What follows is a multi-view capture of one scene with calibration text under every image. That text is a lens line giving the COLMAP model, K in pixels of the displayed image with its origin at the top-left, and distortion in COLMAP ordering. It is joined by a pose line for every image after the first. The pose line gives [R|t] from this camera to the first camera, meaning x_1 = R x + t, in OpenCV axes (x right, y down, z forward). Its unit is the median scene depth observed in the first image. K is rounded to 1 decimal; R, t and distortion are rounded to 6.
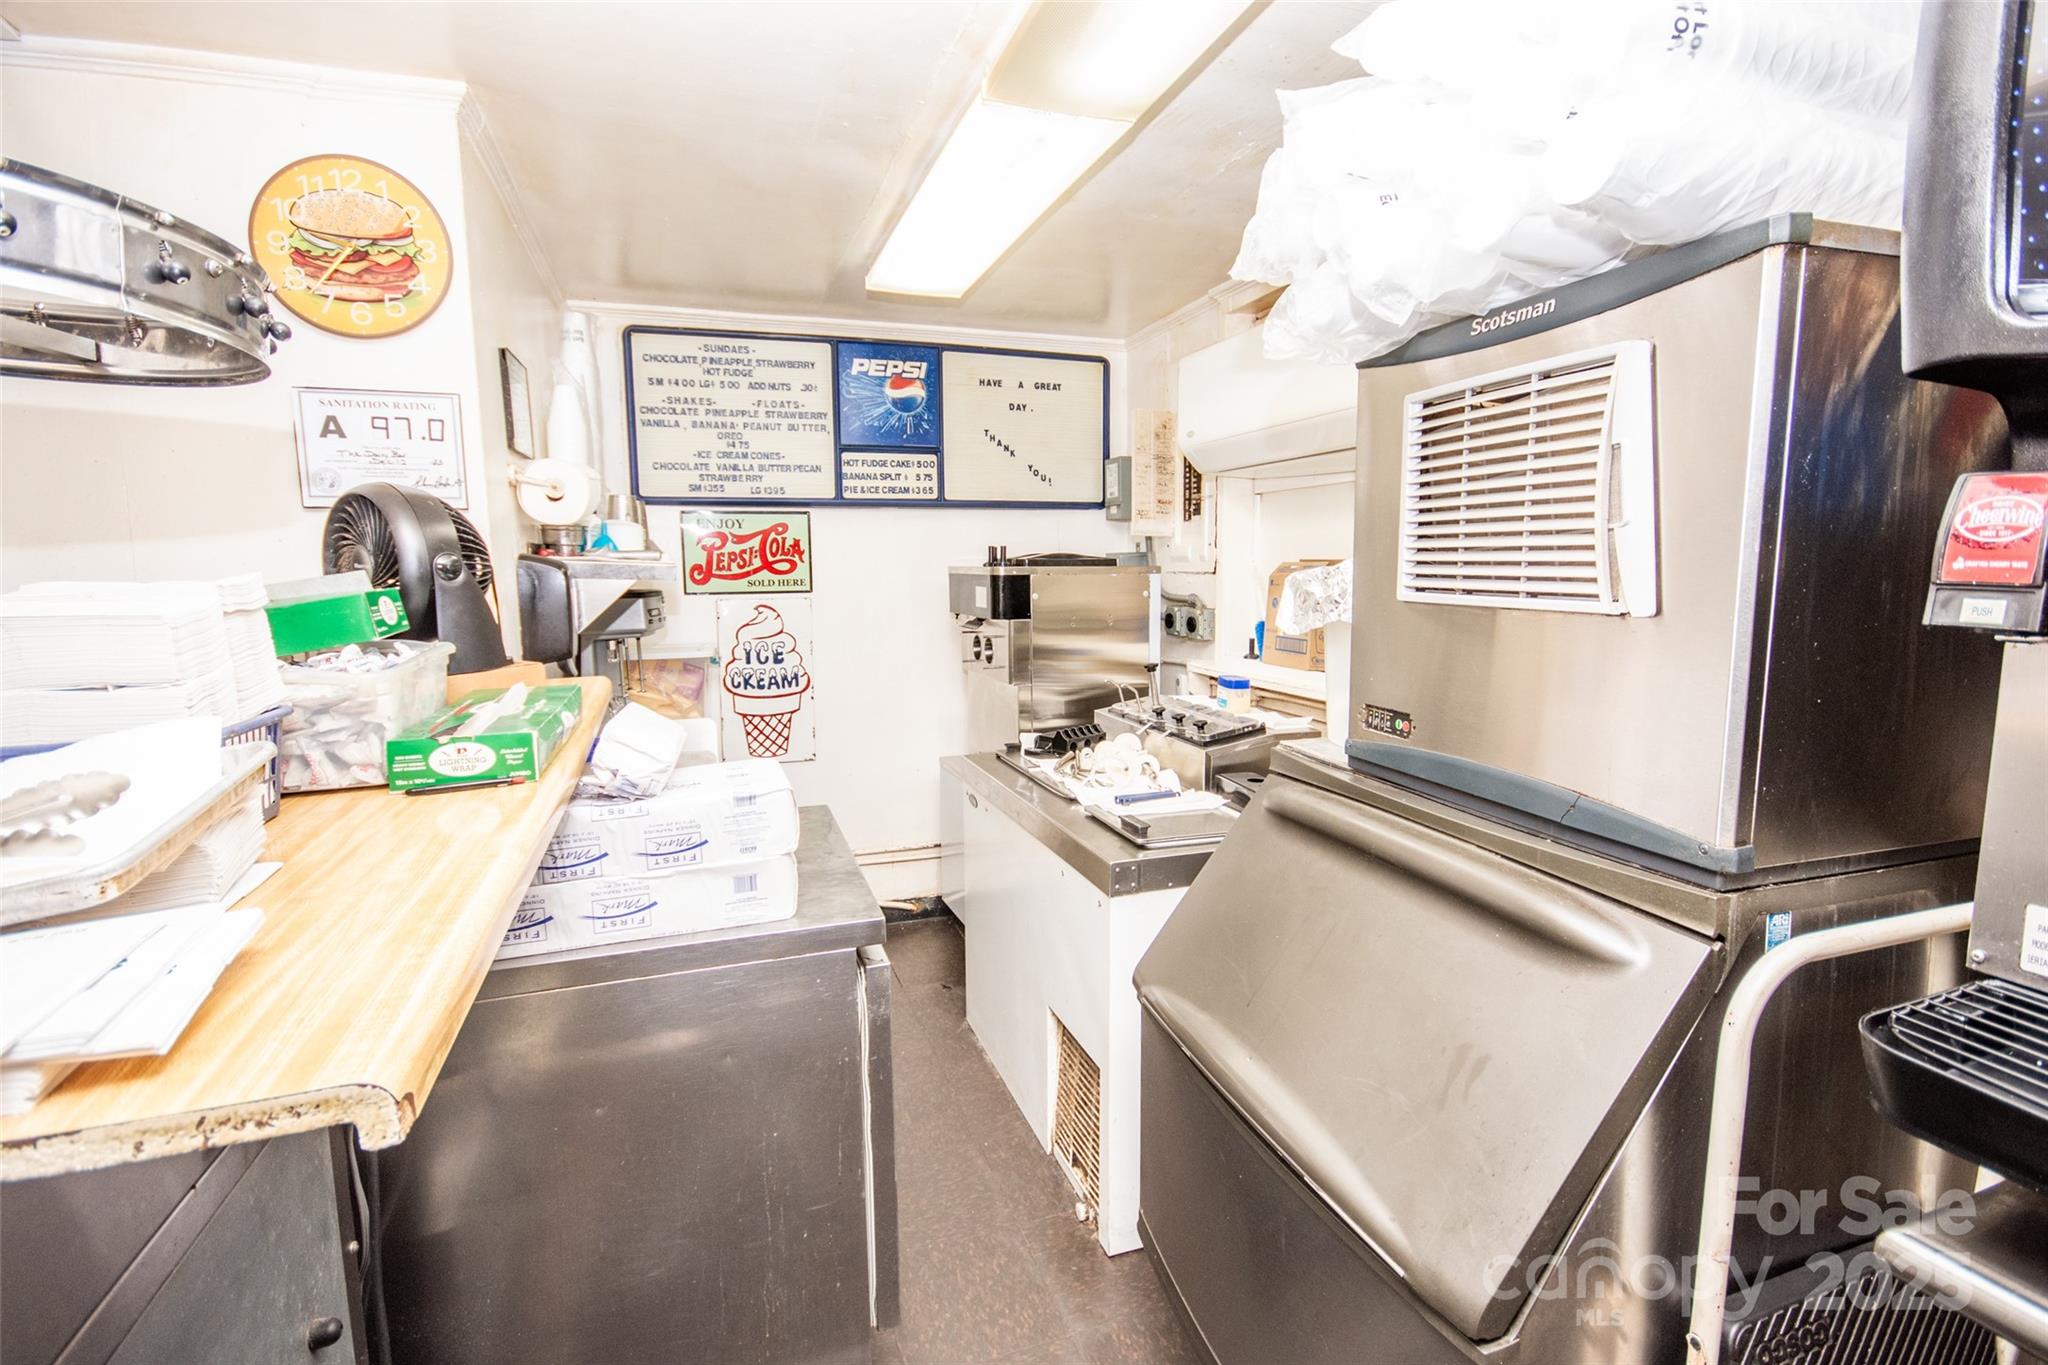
lens RADIAL K [[966.4, 0, 1027.5], [0, 966.4, 668.5], [0, 0, 1]] dist [0.005525, 0.000079]
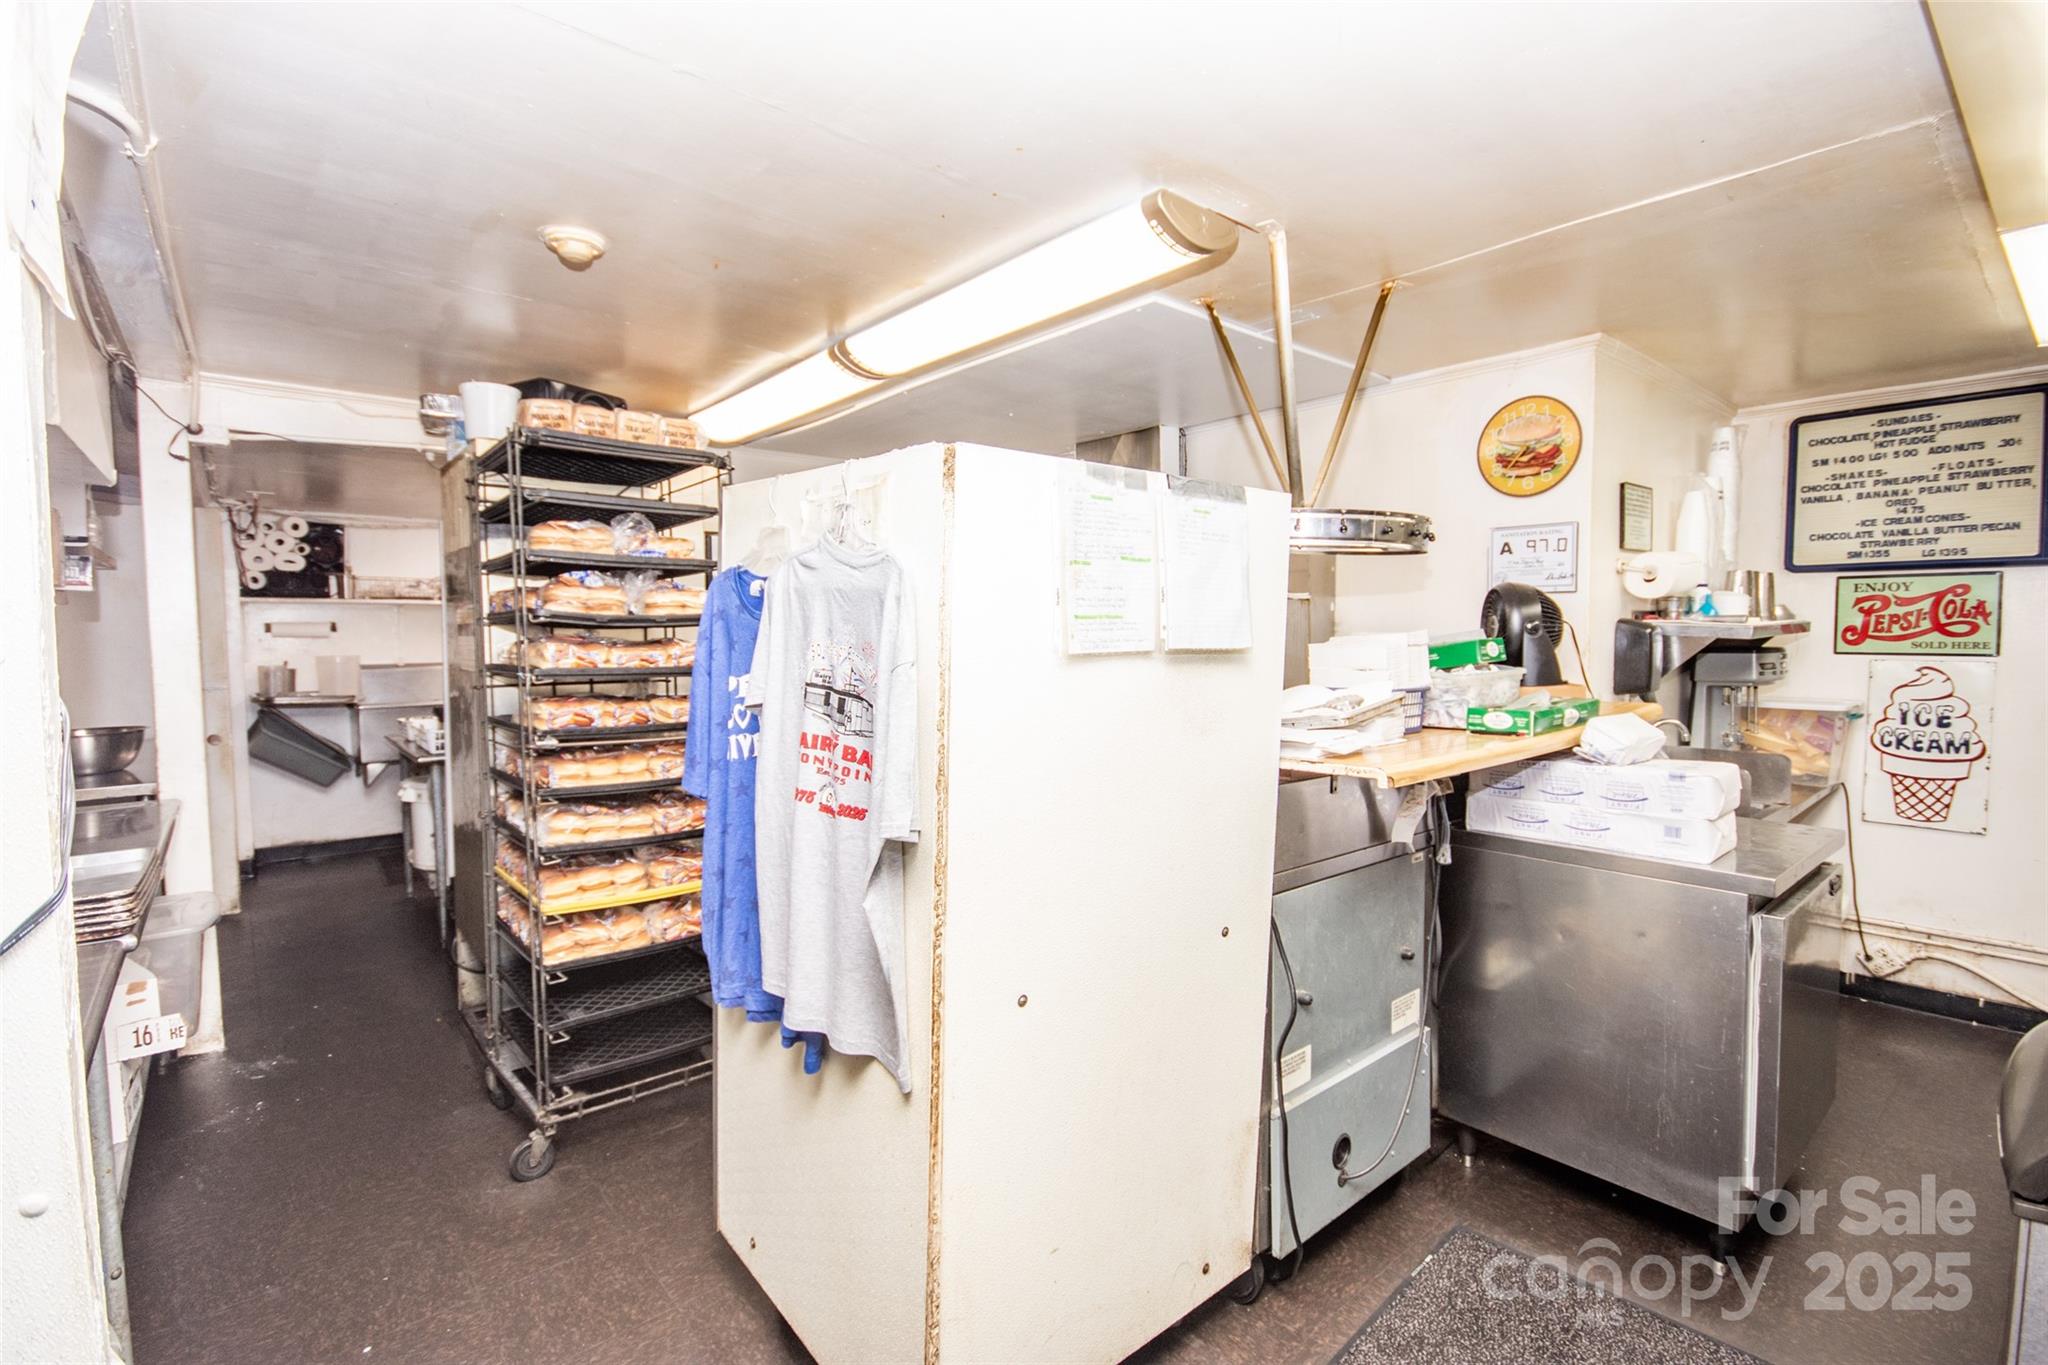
lens RADIAL K [[927.9, 0, 1027.5], [0, 927.9, 675.6], [0, 0, 1]] dist [-0.001245, -0.002268]
pose [[0.362818, 0.054808, -0.930247, 0.283142], [-0.102433, 0.994565, 0.018646, 0.020757], [0.926213, 0.088523, 0.366460, -0.210987]]
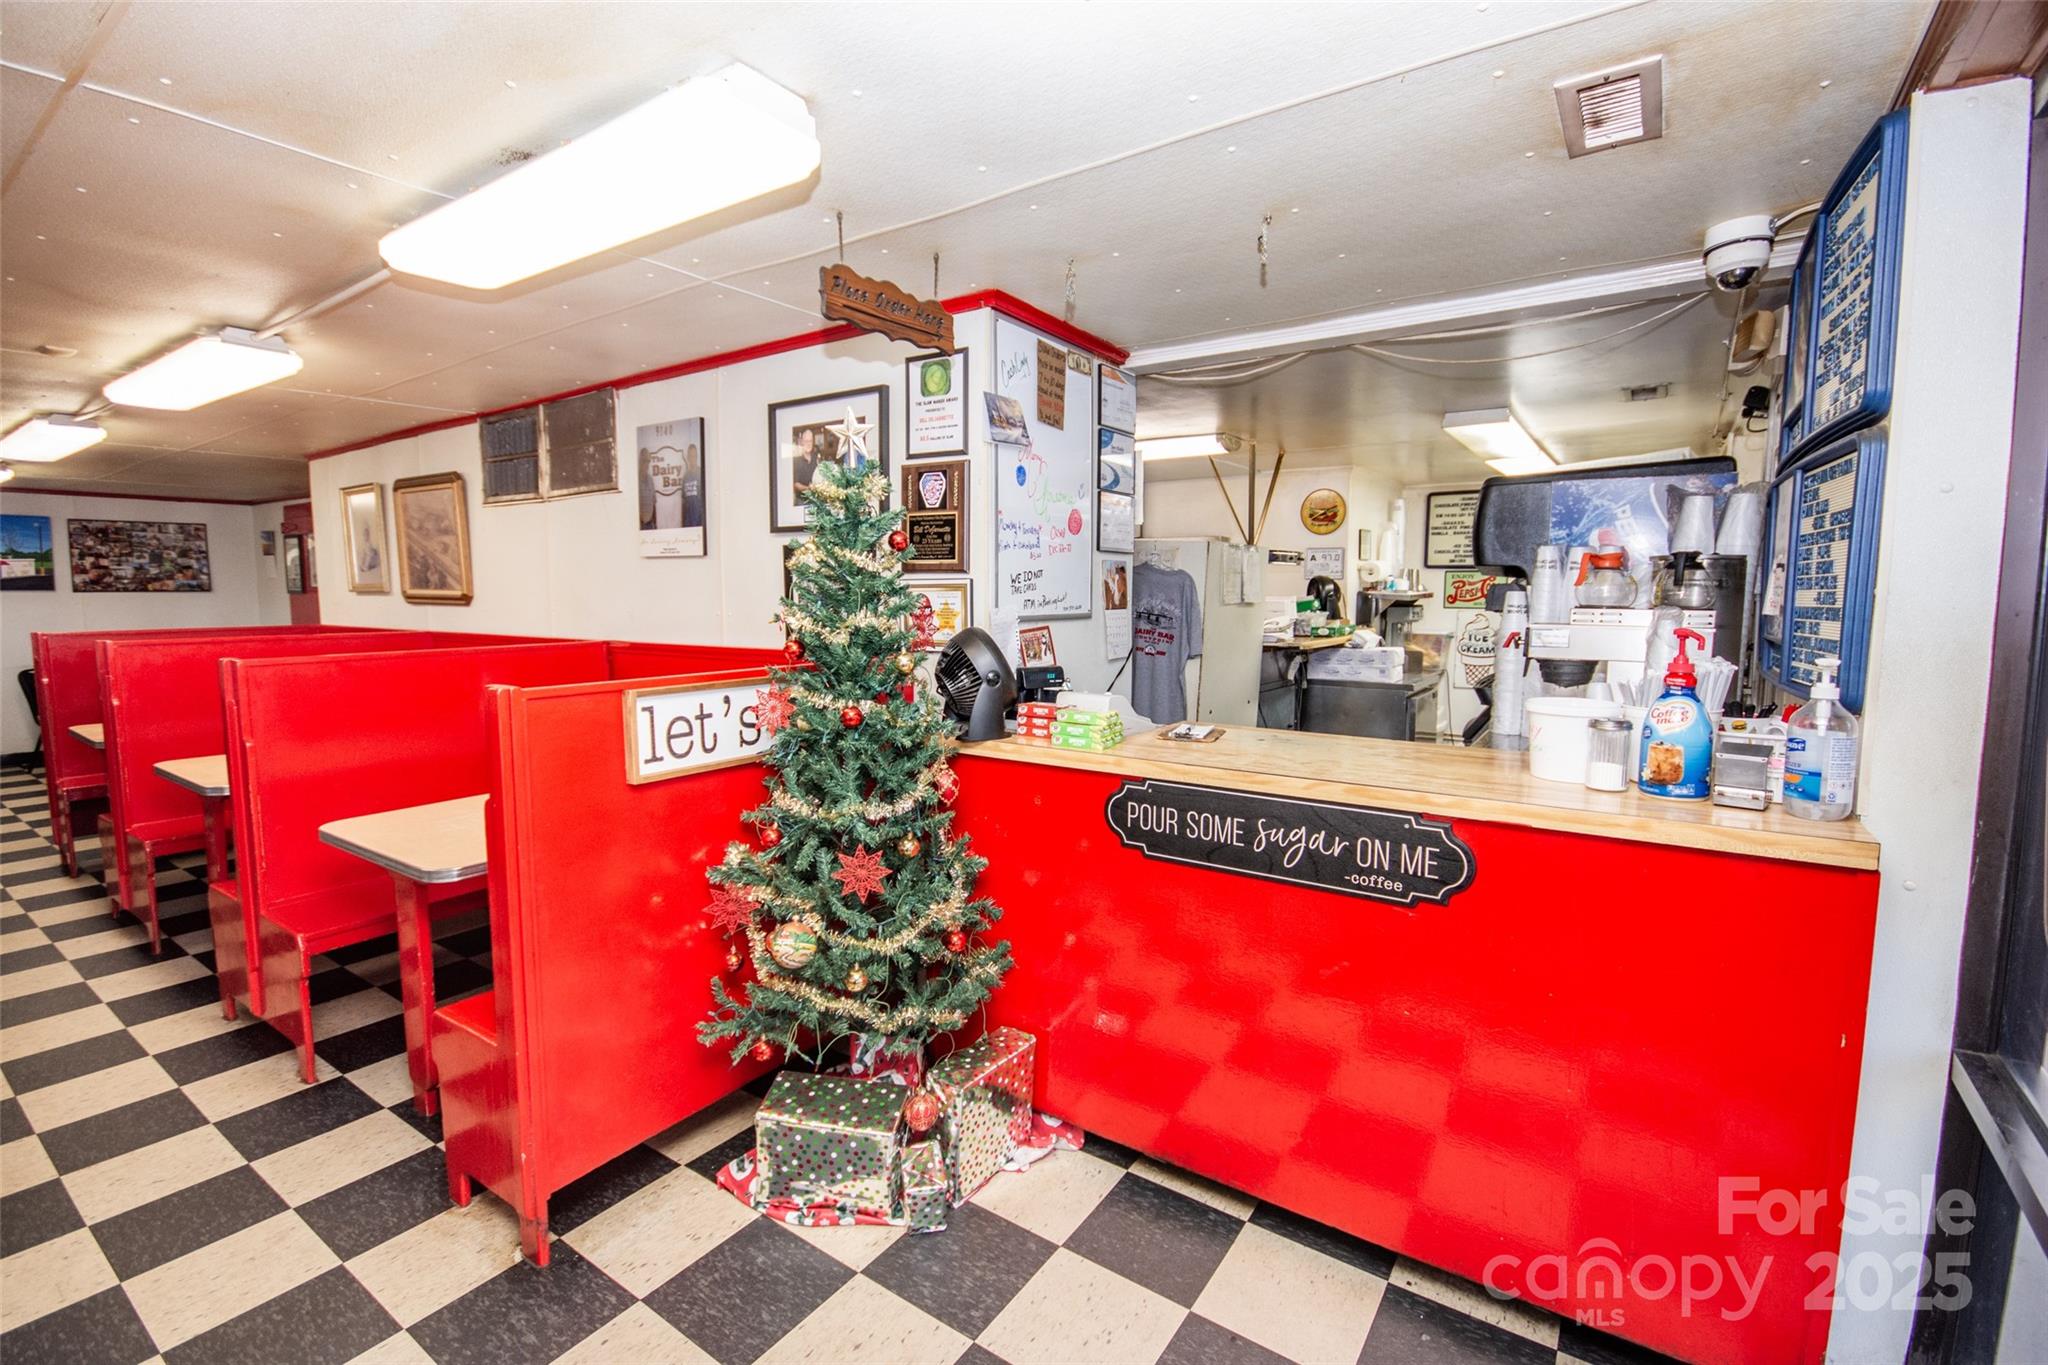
lens RADIAL K [[919.9, 0, 1030.4], [0, 919.9, 671.6], [0, 0, 1]] dist [0.000076, -0.004955]
pose [[0.598660, 0.083191, -0.796671, 0.791864], [-0.099305, 0.994627, 0.029239, 0.104108], [0.794824, 0.061609, 0.603705, -1.053477]]
